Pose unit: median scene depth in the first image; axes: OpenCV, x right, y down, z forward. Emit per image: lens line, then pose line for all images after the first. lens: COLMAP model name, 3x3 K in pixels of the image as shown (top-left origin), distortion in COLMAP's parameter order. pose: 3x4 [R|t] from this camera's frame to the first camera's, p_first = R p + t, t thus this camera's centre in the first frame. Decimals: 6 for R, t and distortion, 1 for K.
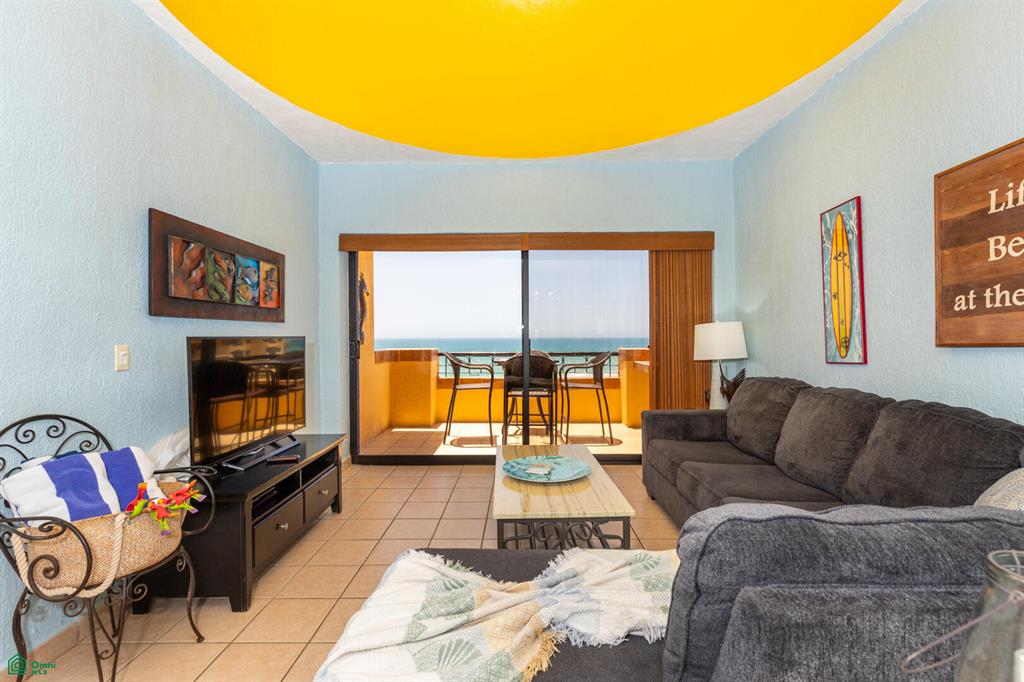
lens RADIAL K [[458.0, 0, 512.0], [0, 458.0, 341.0], [0, 0, 1]] dist [0.013141, -0.000222]
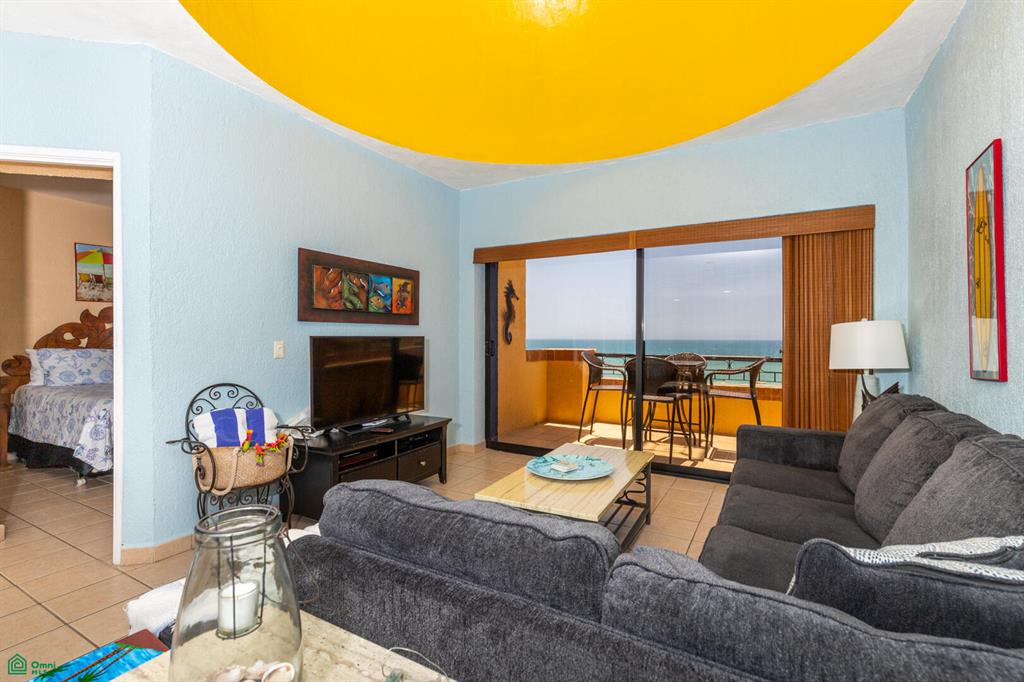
lens RADIAL K [[458.0, 0, 512.0], [0, 458.0, 341.0], [0, 0, 1]] dist [0.013141, -0.000222]
pose [[0.878697, 0.011111, -0.477250, 0.311491], [-0.012170, 0.999926, 0.000872, -0.001304], [0.477224, 0.005041, 0.878767, 0.027543]]
